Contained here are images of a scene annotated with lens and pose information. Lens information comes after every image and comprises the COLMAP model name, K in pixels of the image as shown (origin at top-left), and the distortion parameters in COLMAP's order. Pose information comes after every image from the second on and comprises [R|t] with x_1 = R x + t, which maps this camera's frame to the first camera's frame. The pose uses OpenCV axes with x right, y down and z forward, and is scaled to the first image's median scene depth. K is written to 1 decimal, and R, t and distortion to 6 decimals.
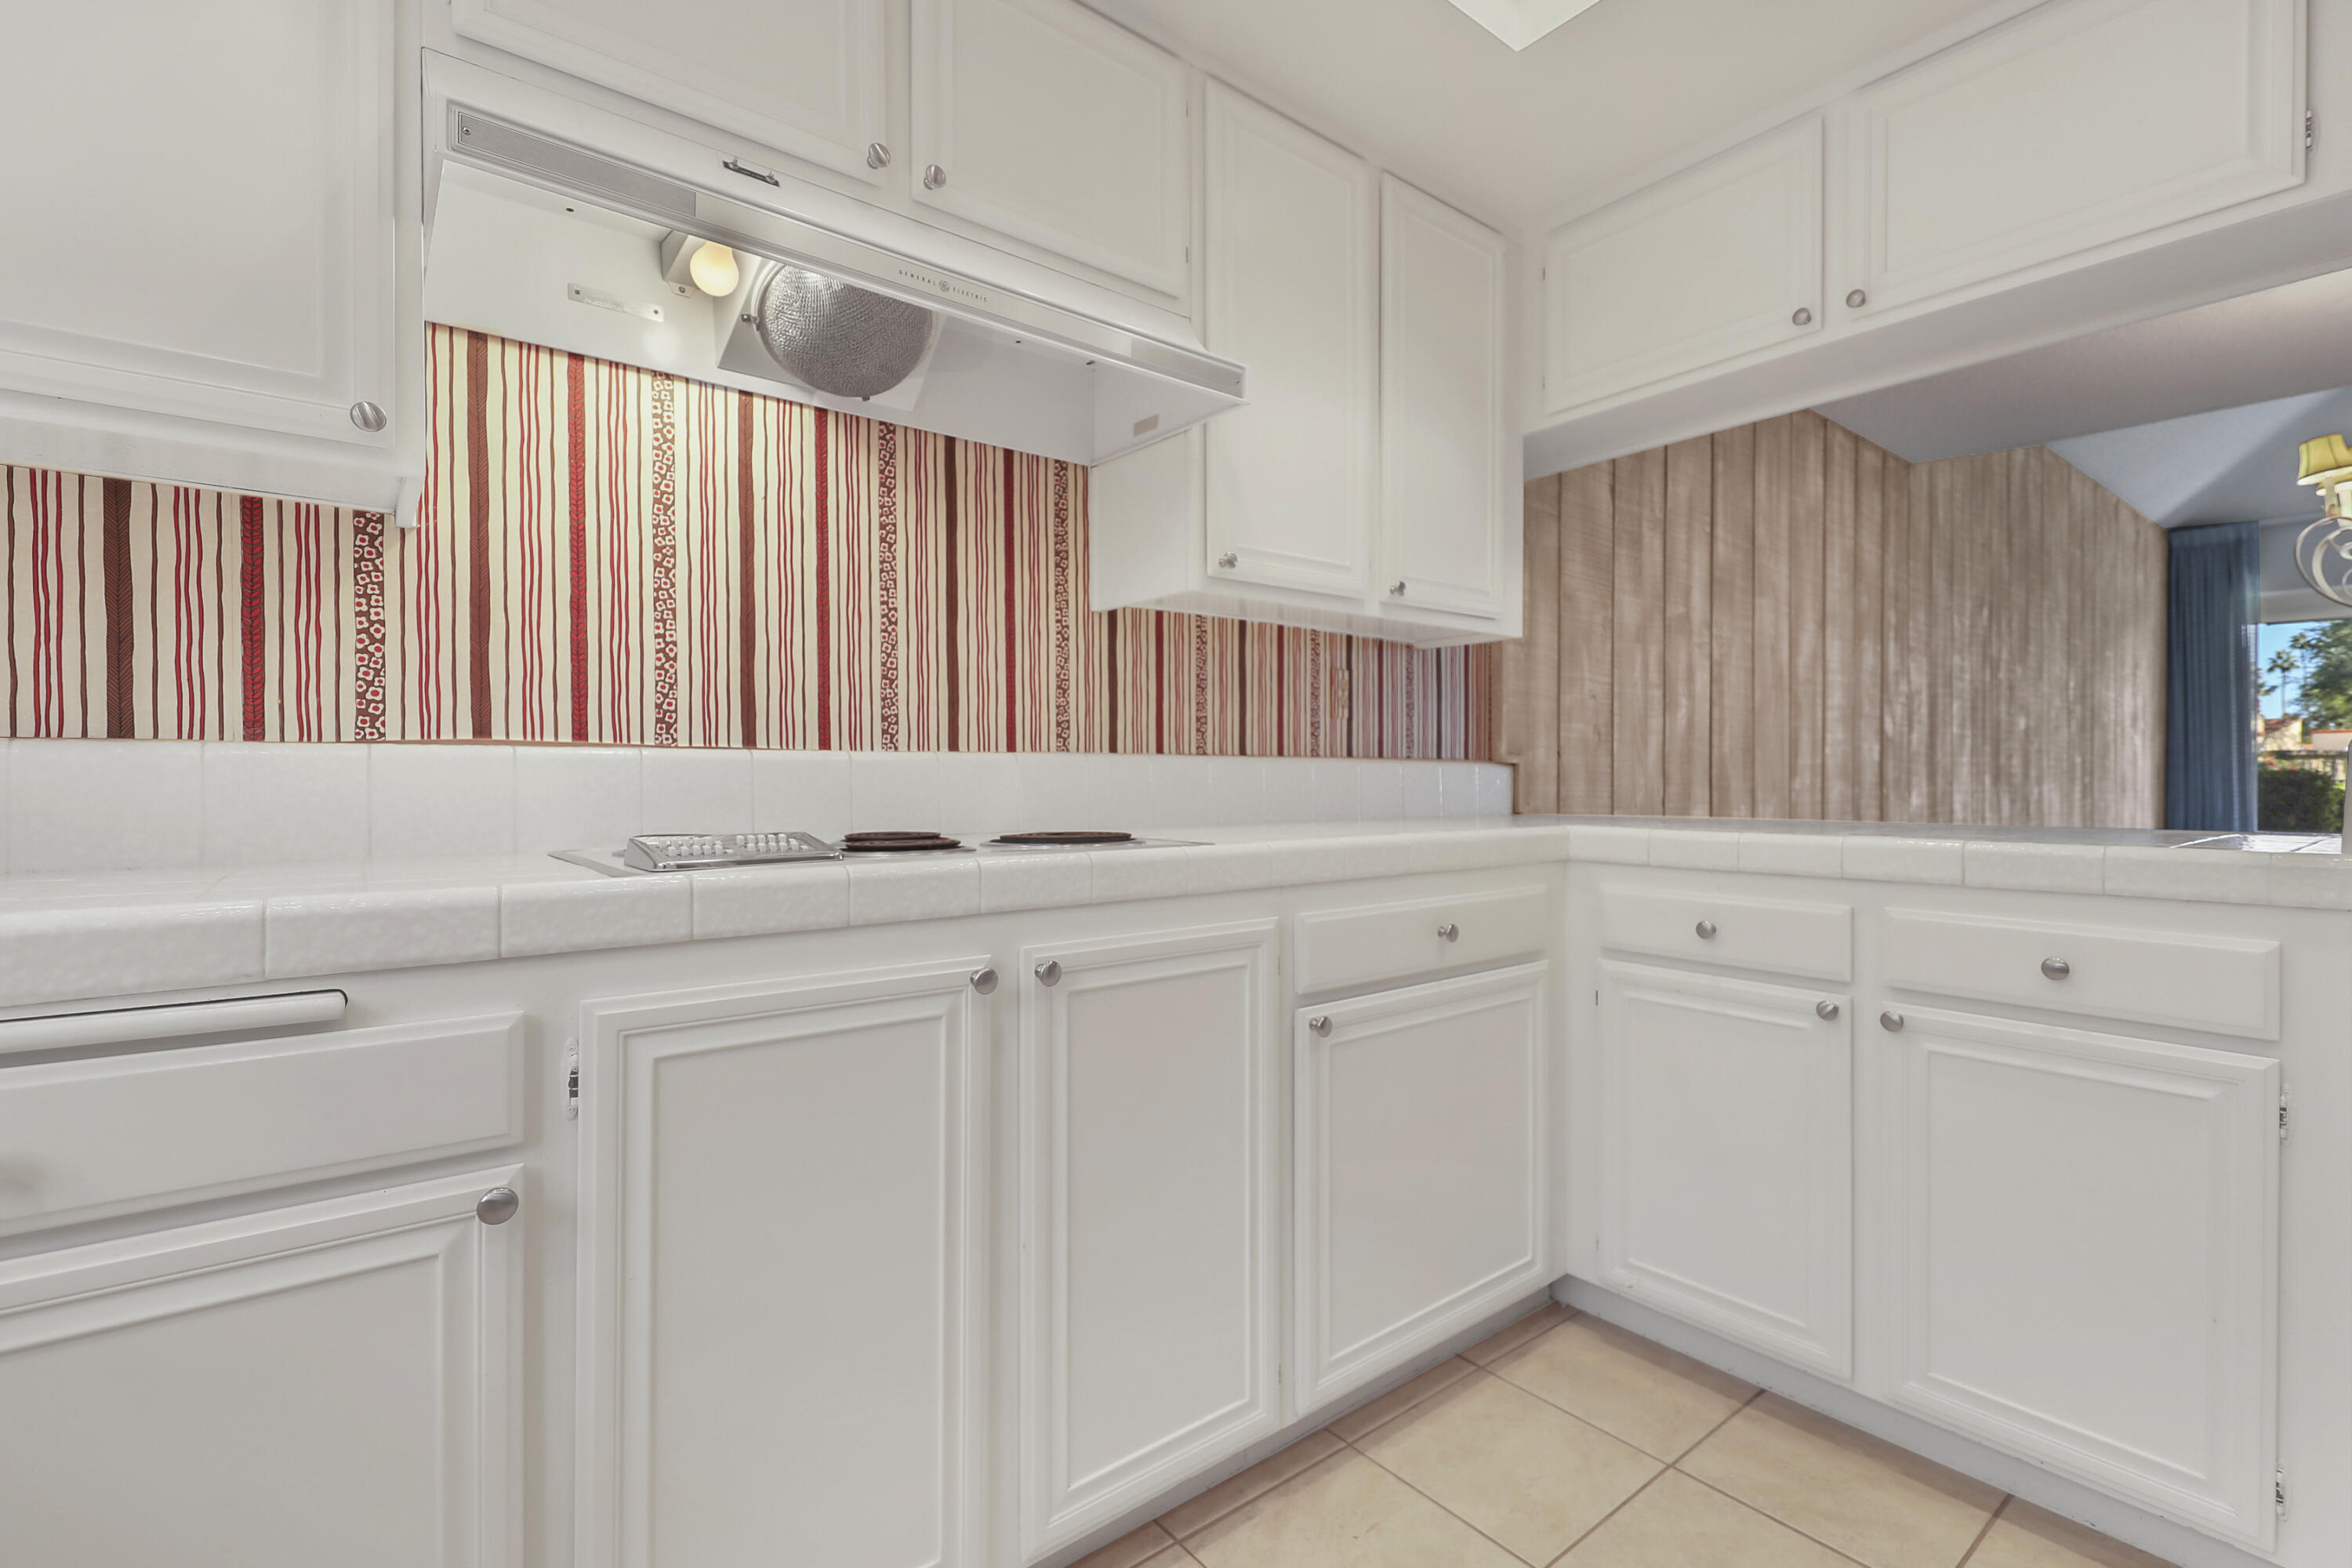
lens RADIAL K [[1072.1, 0, 1176.0], [0, 1072.1, 784.0], [0, 0, 1]] dist [0.021413, -0.000118]
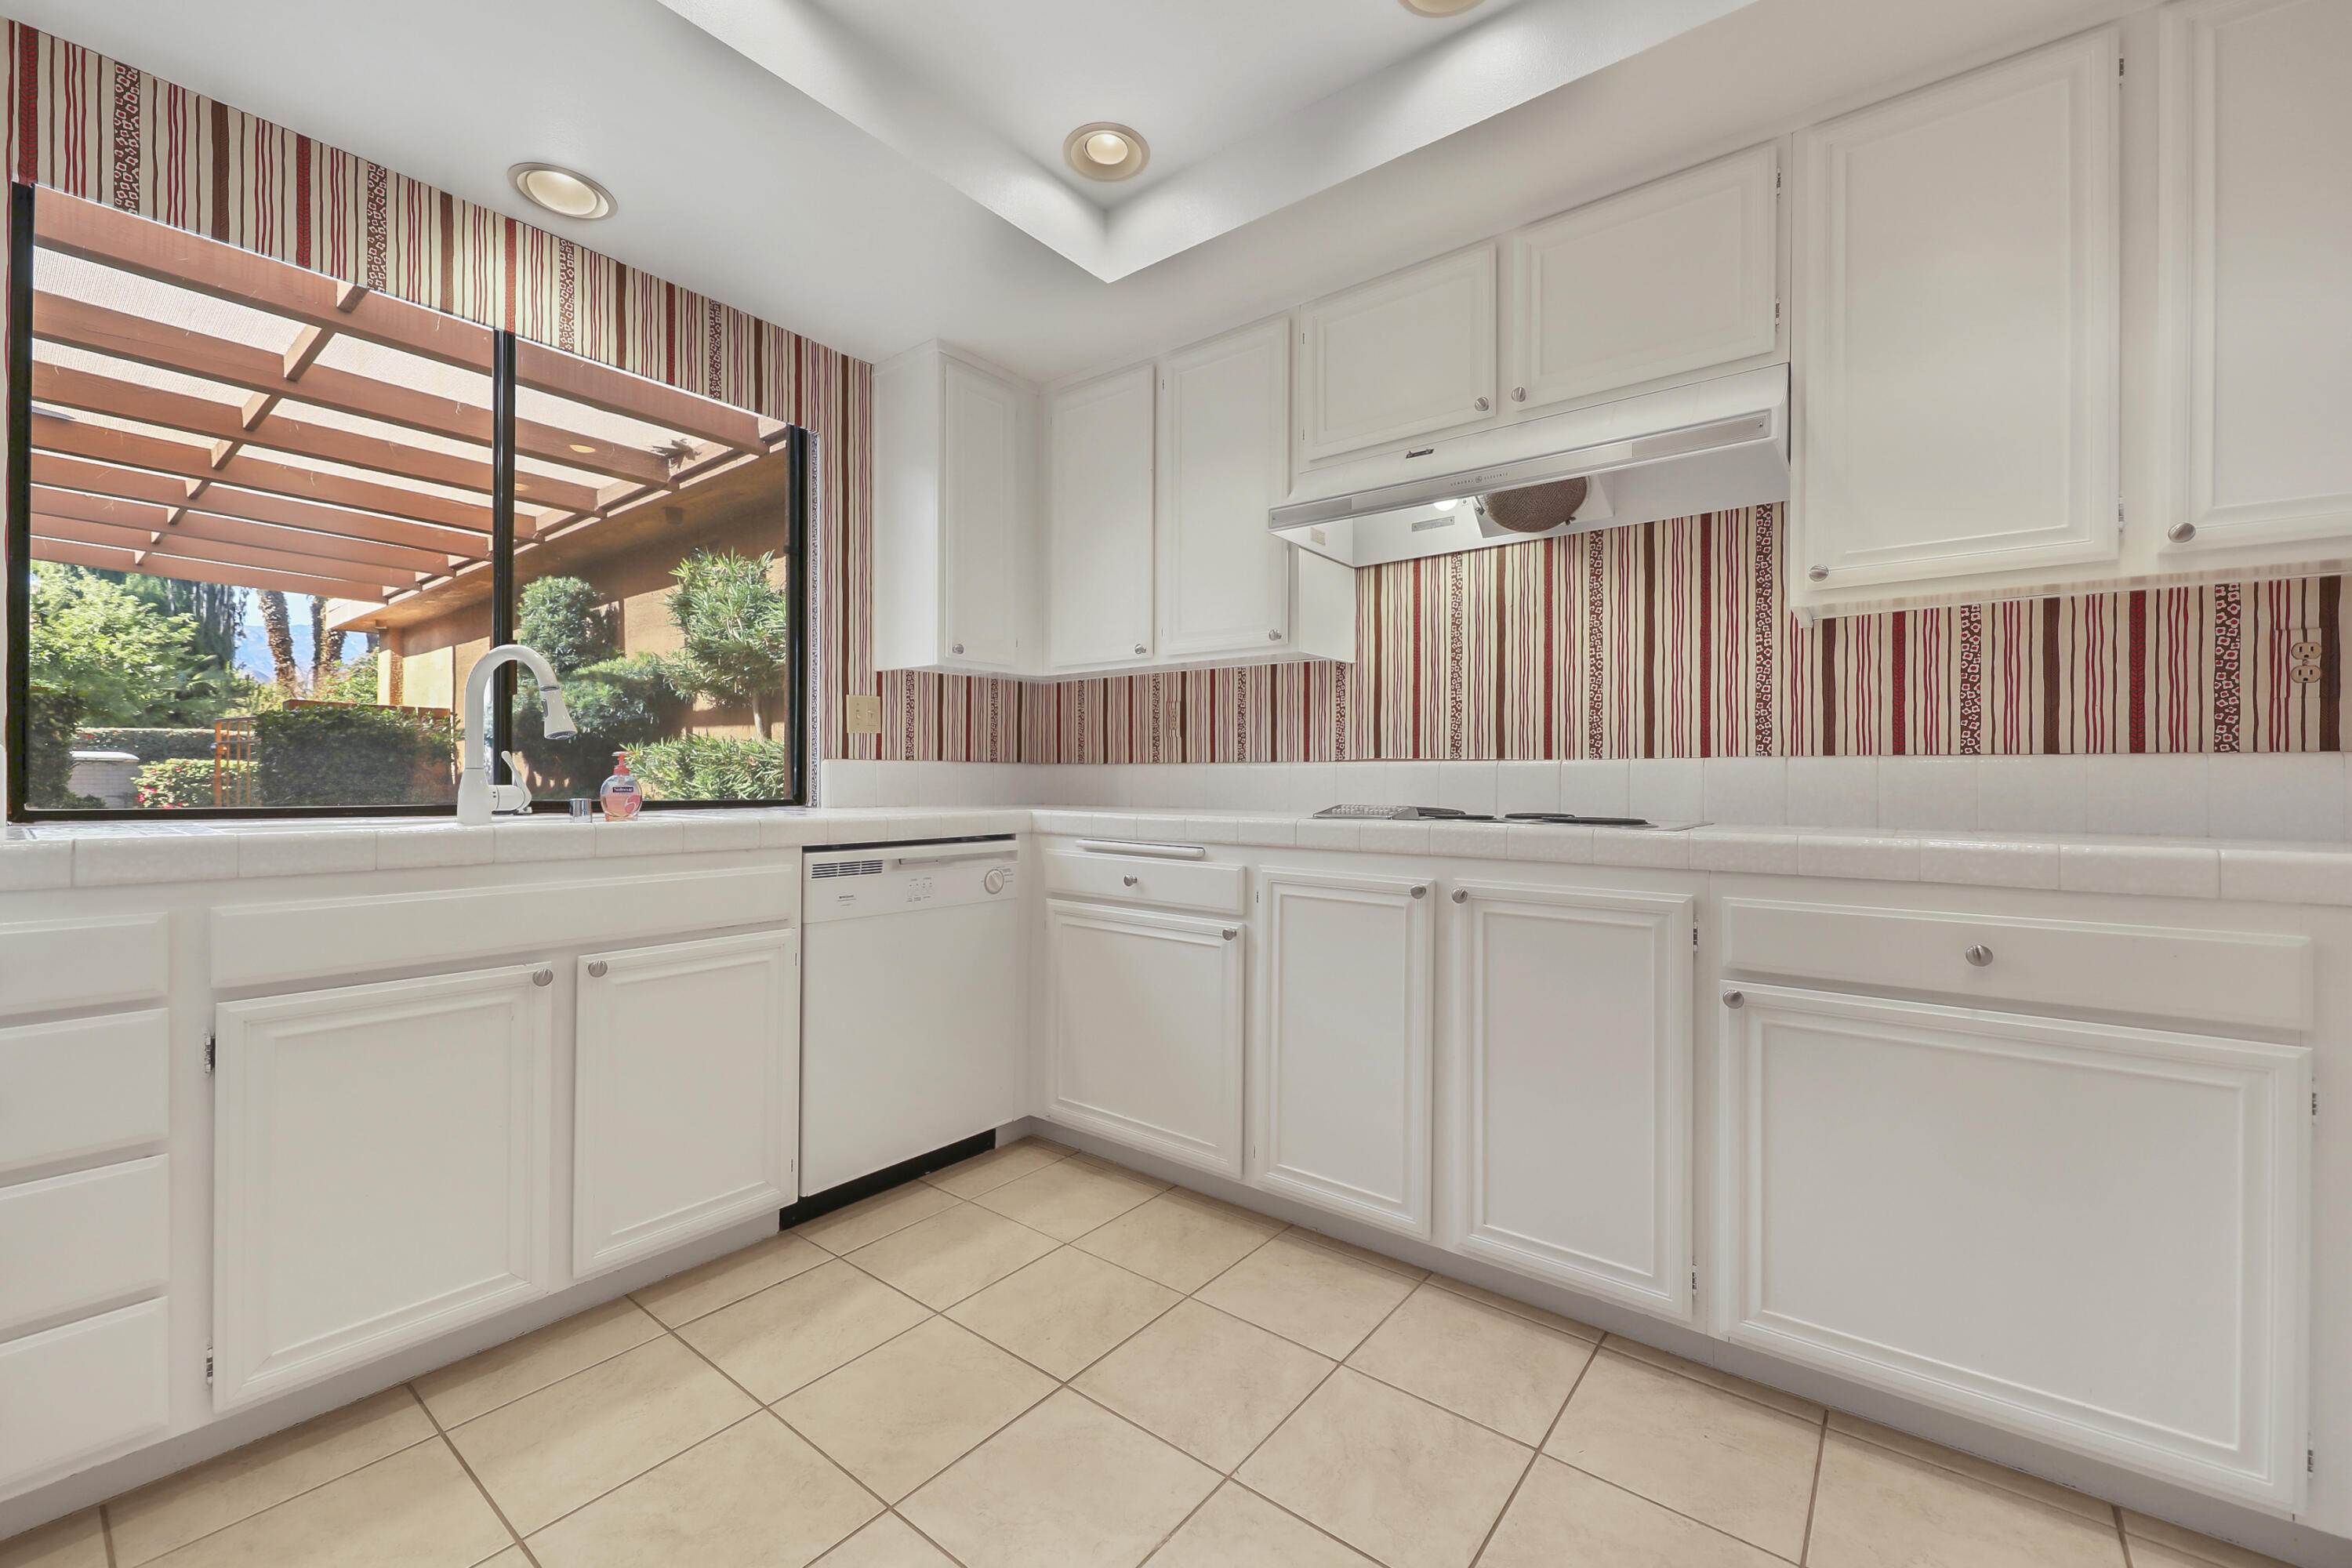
lens RADIAL K [[917.1, 0, 1176.0], [0, 917.1, 784.0], [0, 0, 1]] dist [-0.000288, -0.000016]
pose [[0.223068, 0.006216, -0.974783, 0.837702], [-0.011923, 0.999922, 0.003648, 0.004724], [0.974730, 0.010809, 0.223124, 0.193327]]
